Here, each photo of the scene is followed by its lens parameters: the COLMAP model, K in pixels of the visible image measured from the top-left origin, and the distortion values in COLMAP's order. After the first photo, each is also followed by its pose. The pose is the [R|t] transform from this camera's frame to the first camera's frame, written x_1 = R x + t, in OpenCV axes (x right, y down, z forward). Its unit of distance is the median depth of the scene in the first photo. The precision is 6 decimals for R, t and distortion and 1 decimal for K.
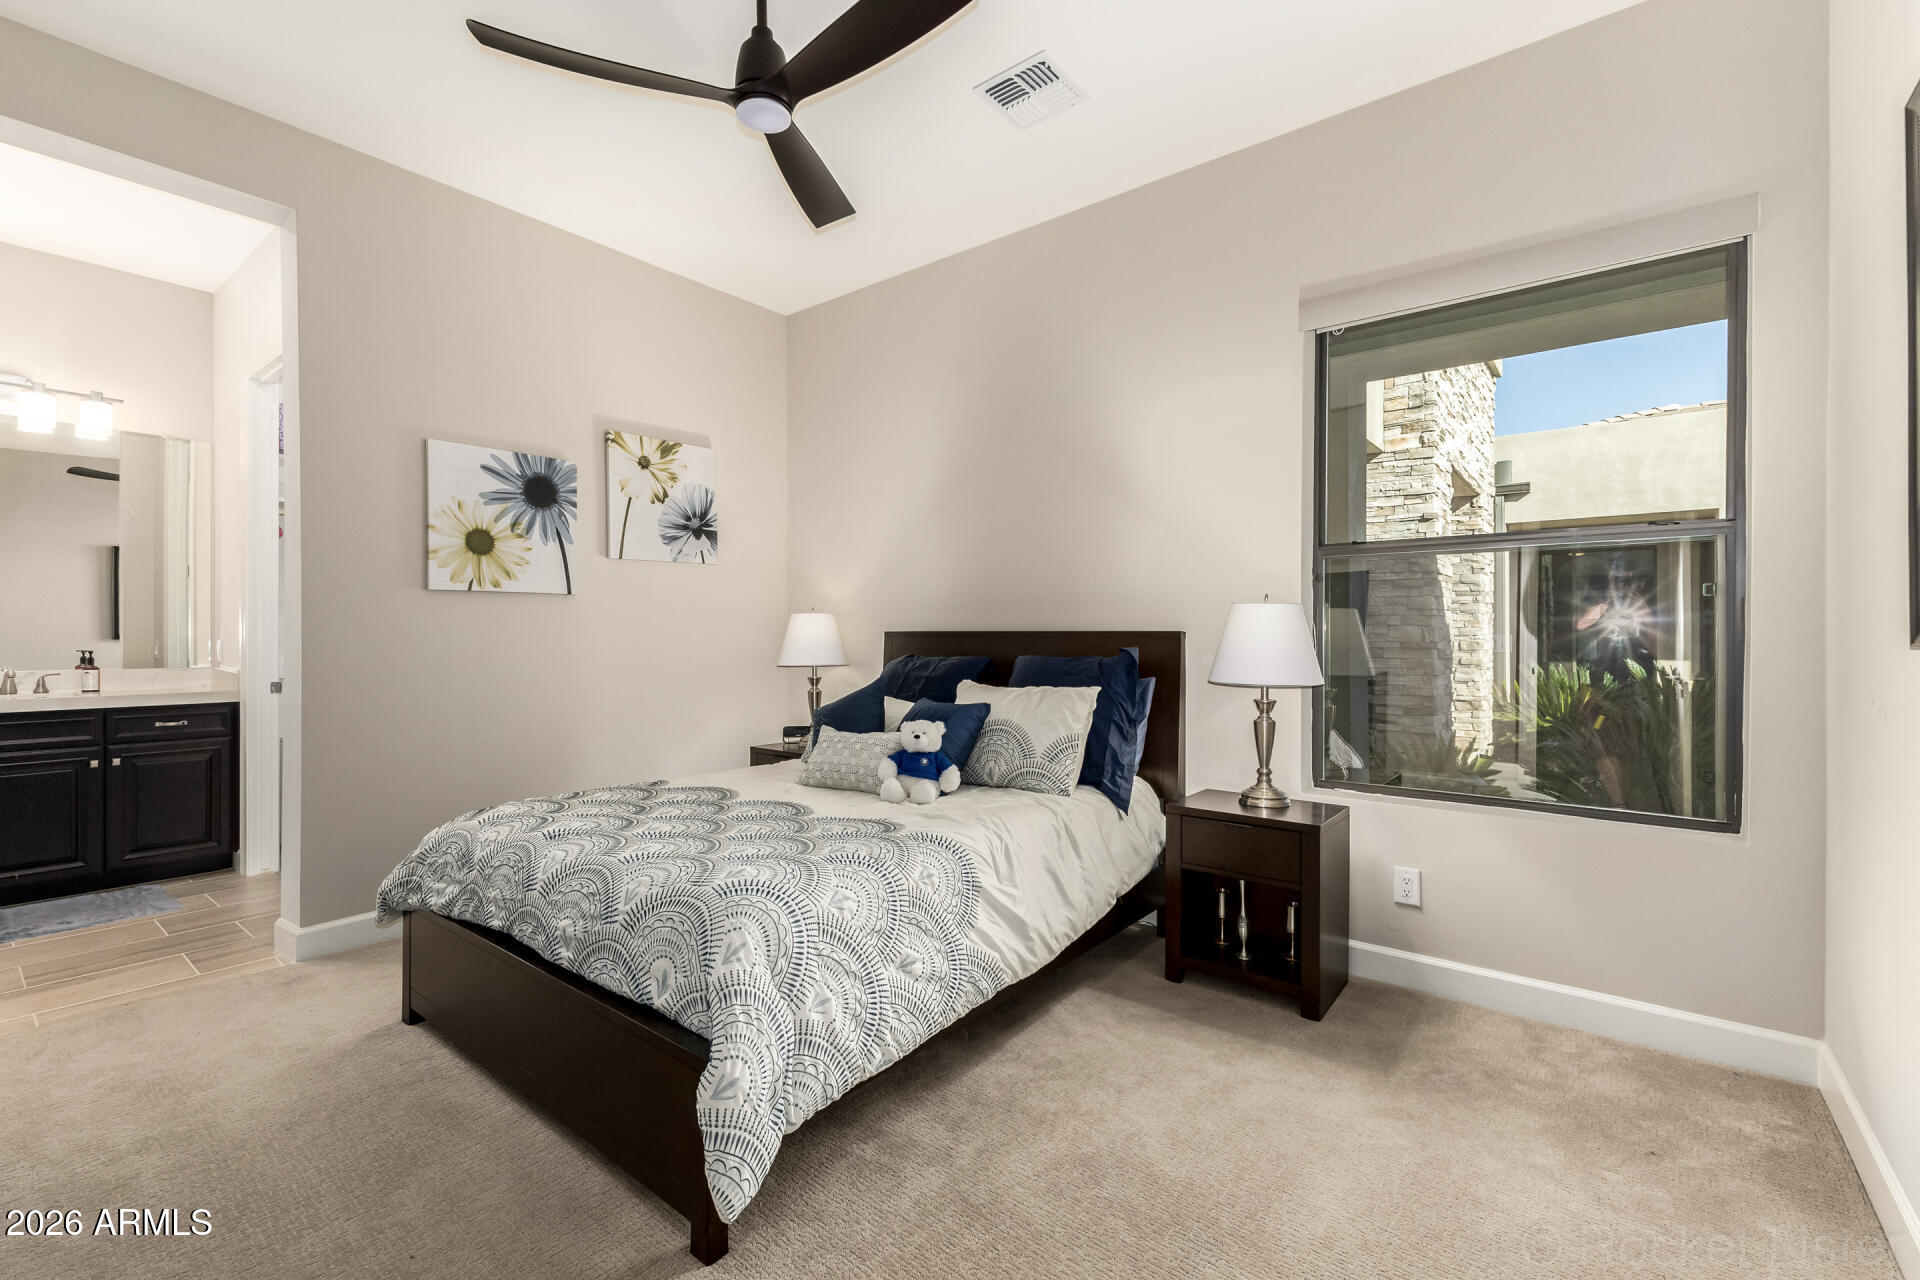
lens RADIAL K [[828.4, 0, 957.5], [0, 828.4, 634.2], [0, 0, 1]] dist [0.001917, 0.000978]
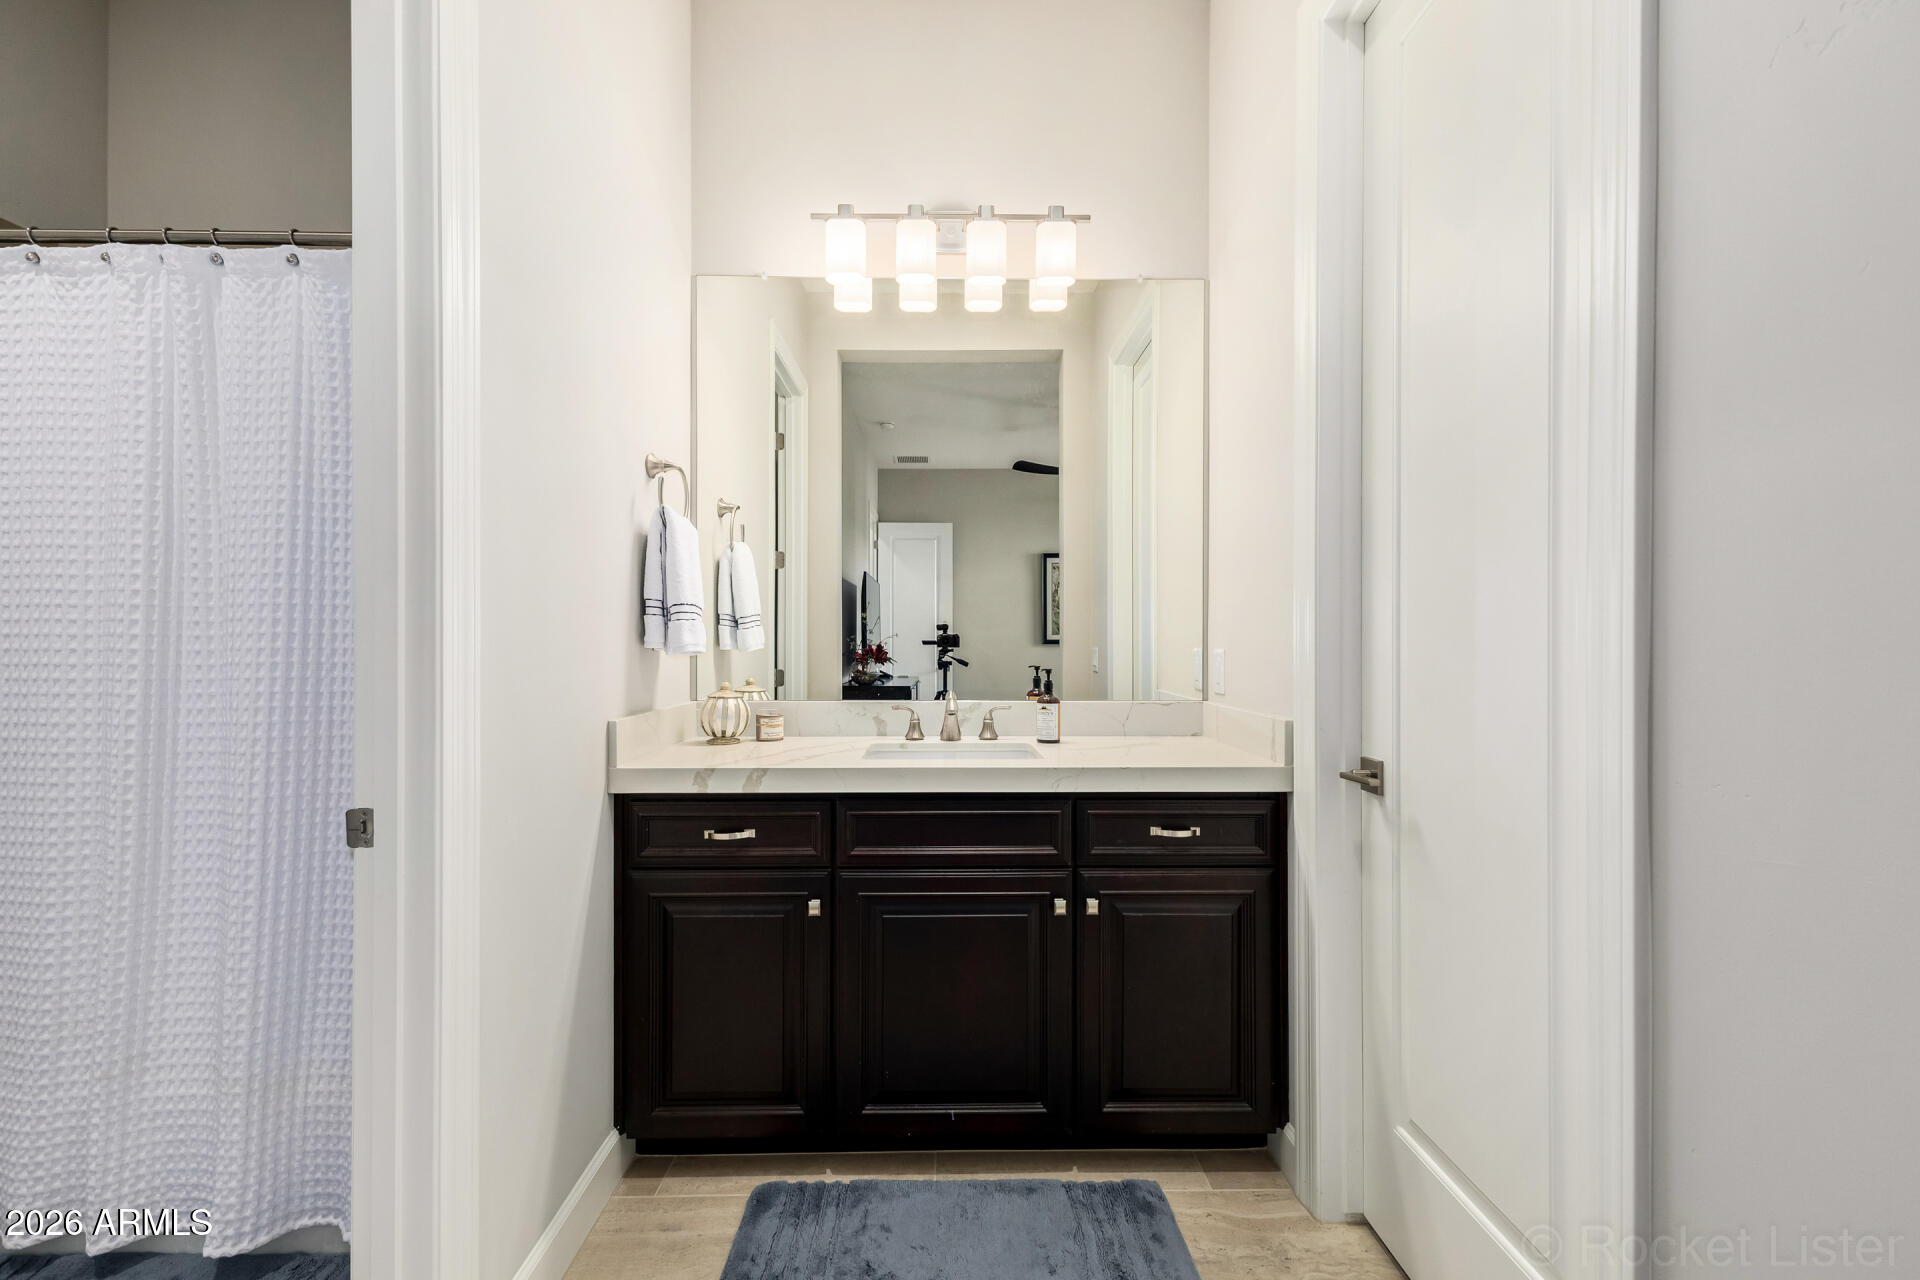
lens RADIAL K [[828.4, 0, 955.5], [0, 828.4, 637.1], [0, 0, 1]] dist [0.001917, 0.000978]
pose [[0.637967, 0.000464, -0.770064, -0.661040], [-0.003257, 0.999993, -0.002095, 0.000479], [0.770057, 0.003844, 0.637964, 0.603570]]
